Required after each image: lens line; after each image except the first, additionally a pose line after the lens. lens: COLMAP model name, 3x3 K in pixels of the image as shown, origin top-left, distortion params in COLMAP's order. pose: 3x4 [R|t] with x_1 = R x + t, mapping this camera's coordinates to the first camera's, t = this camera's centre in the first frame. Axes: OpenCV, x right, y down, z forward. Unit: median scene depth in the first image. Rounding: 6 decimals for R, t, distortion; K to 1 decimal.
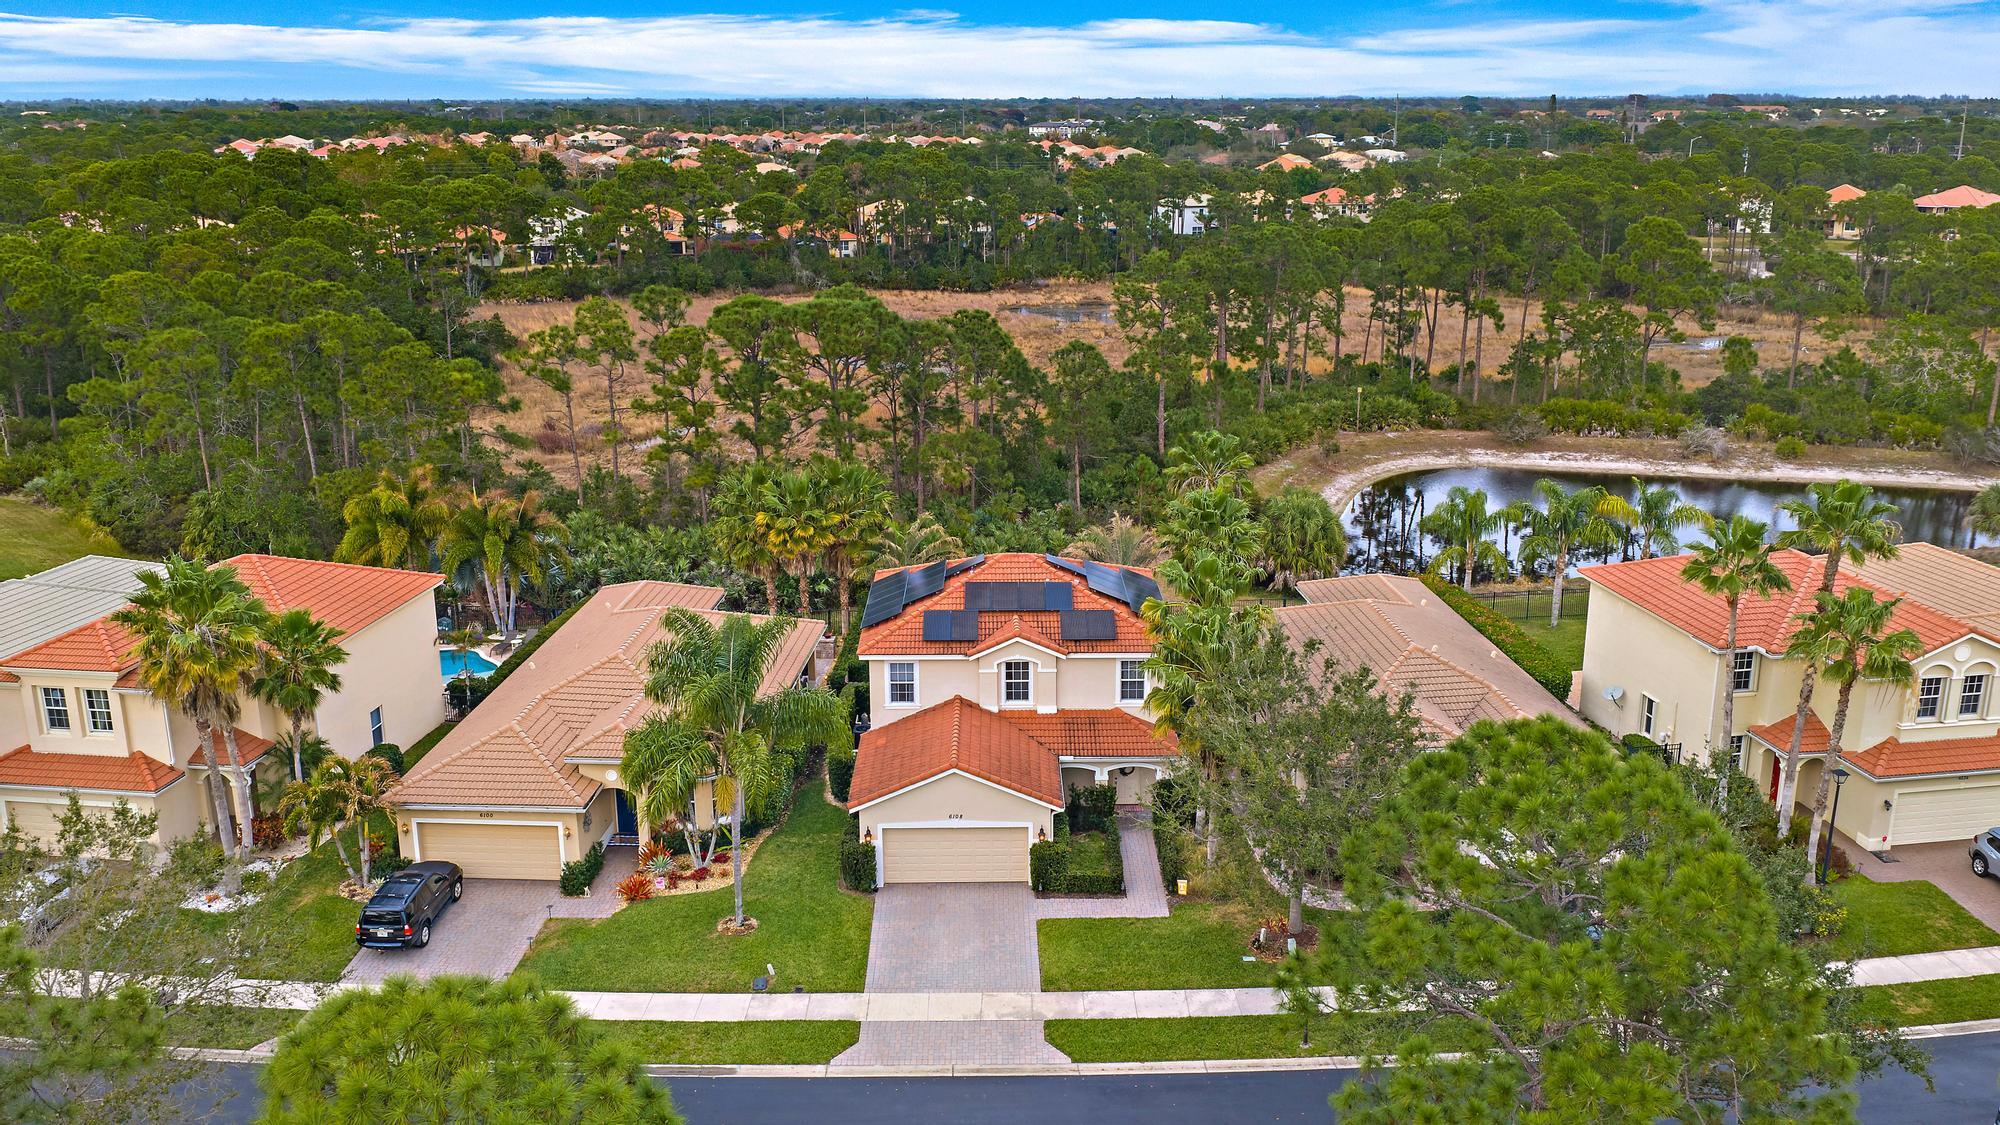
lens RADIAL K [[1674.6, 0, 993.4], [0, 1674.6, 537.3], [0, 0, 1]] dist [-0.002558, -0.003461]
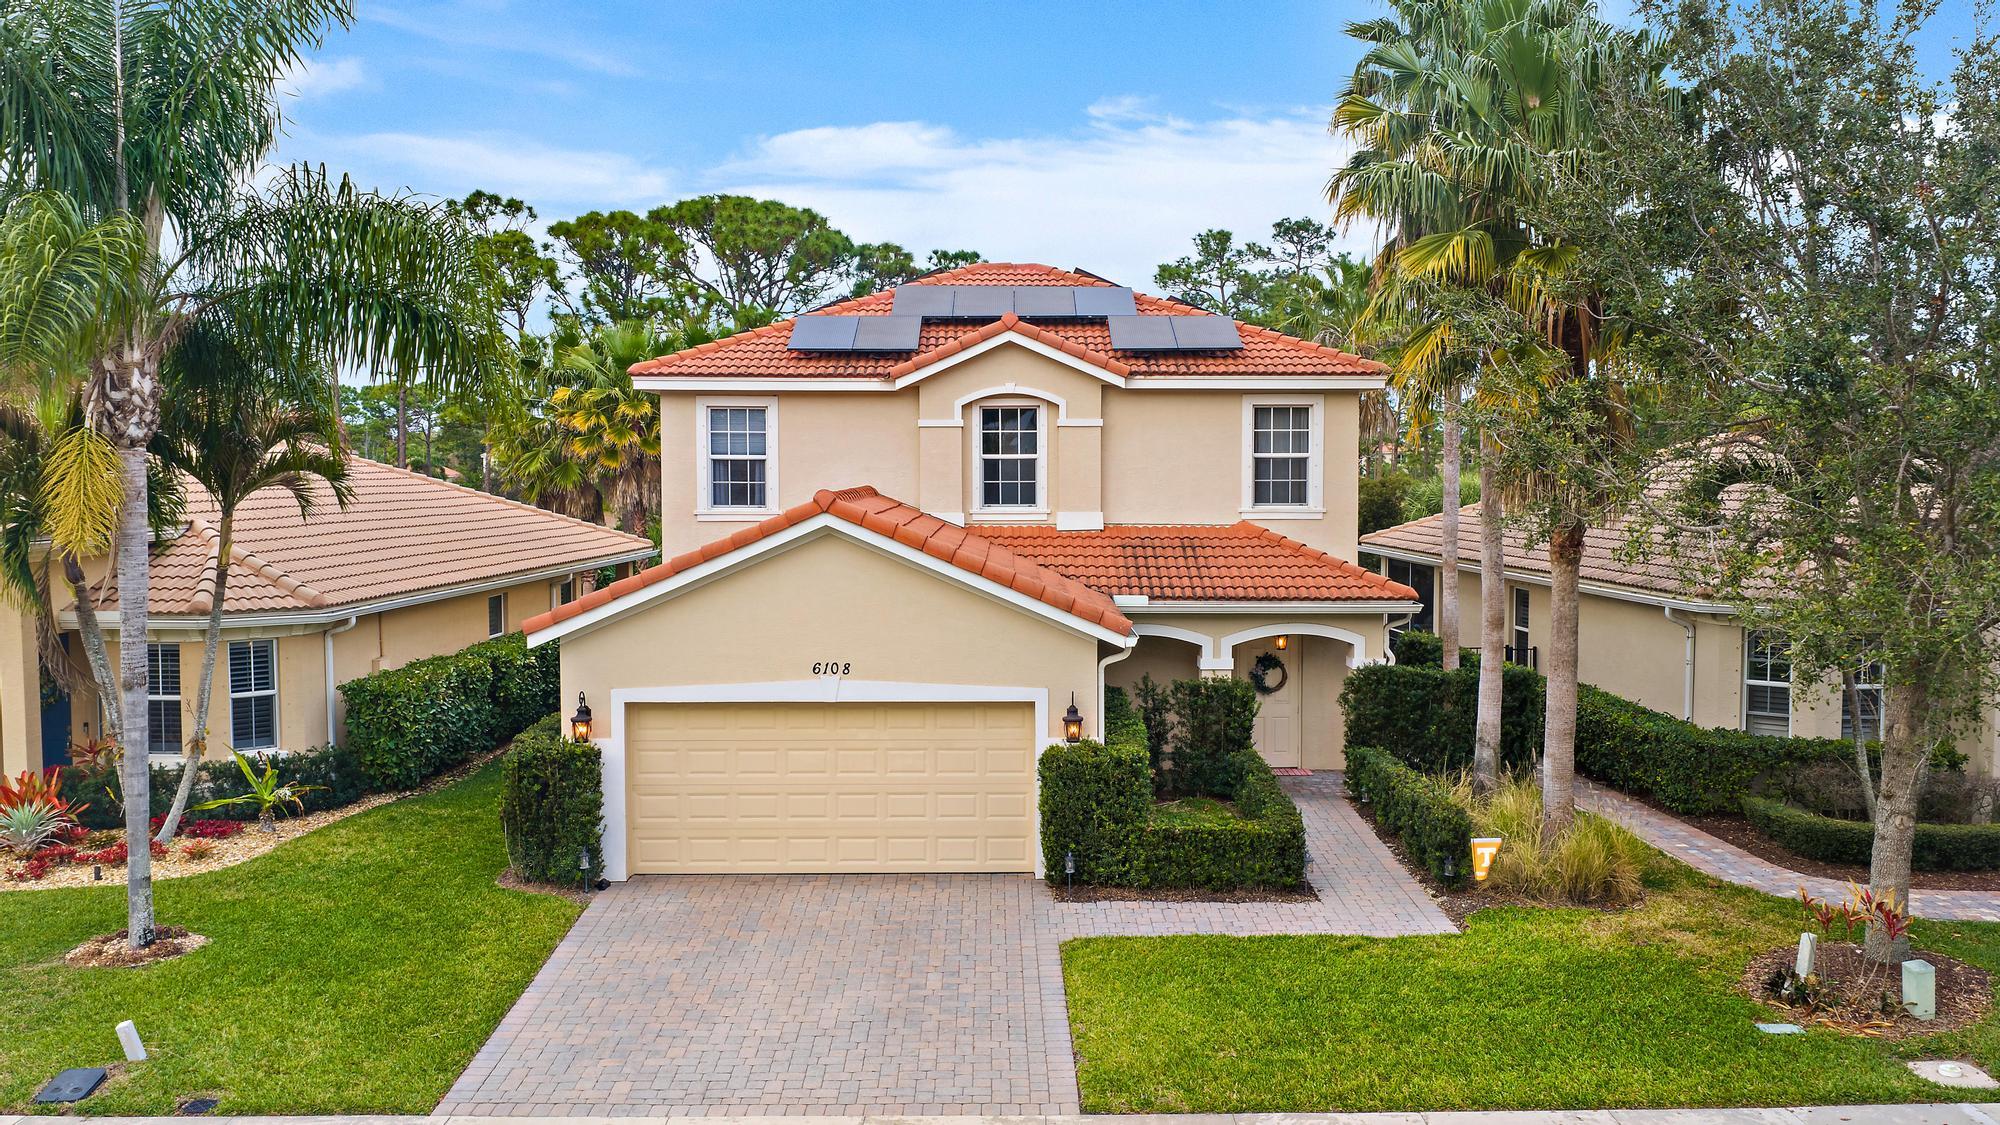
lens RADIAL K [[1671.4, 0, 1000.0], [0, 1671.4, 562.5], [0, 0, 1]] dist [0.003510, 0.001843]
pose [[0.999986, 0.004848, -0.002069, 0.012870], [-0.005156, 0.981198, -0.192933, 0.195078], [0.001095, 0.192941, 0.981210, 0.591362]]
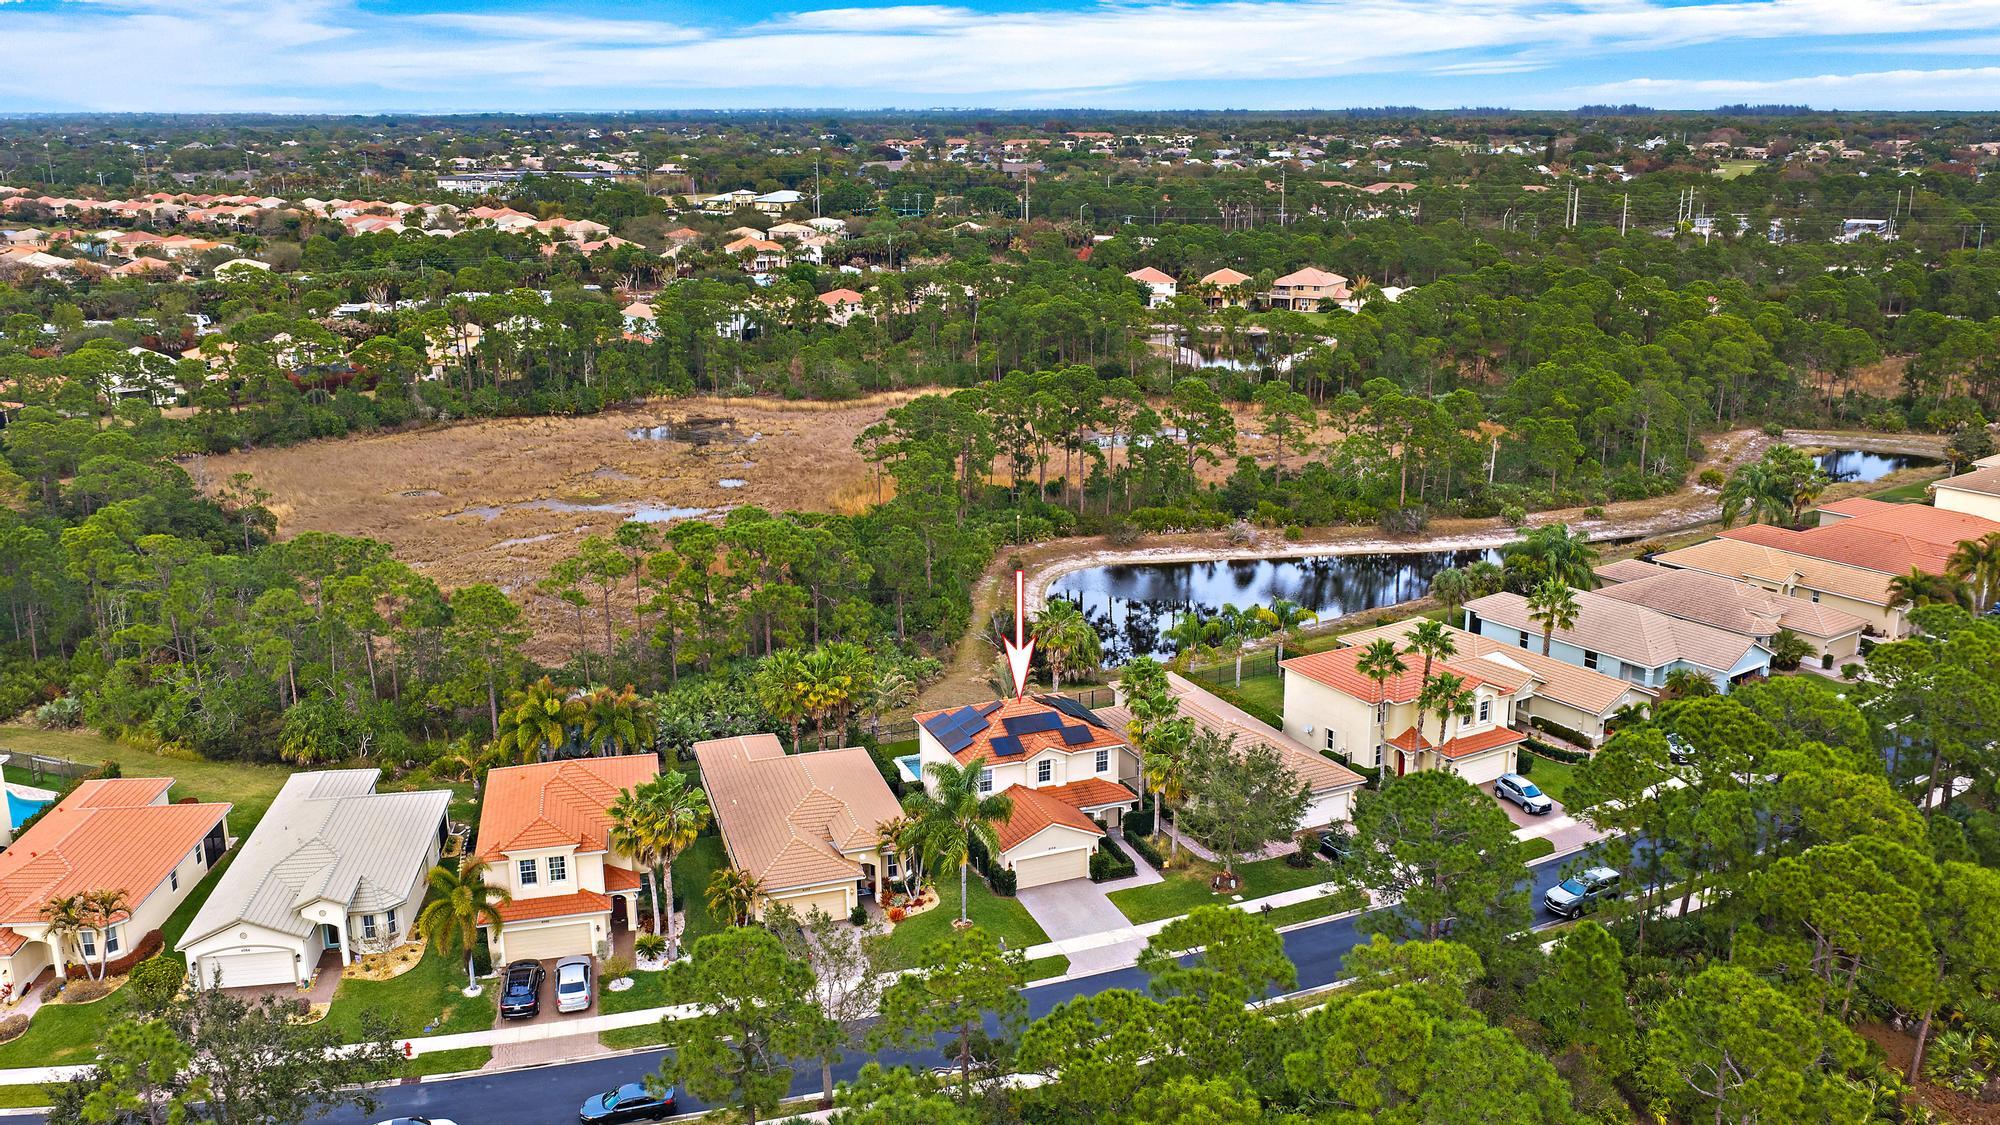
lens RADIAL K [[1671.4, 0, 1000.0], [0, 1671.4, 562.5], [0, 0, 1]] dist [0.003510, 0.001843]
pose [[0.930519, -0.100308, 0.352238, -0.651435], [0.097710, 0.994896, 0.025197, -0.190777], [-0.352968, 0.010971, 0.935571, -0.689409]]
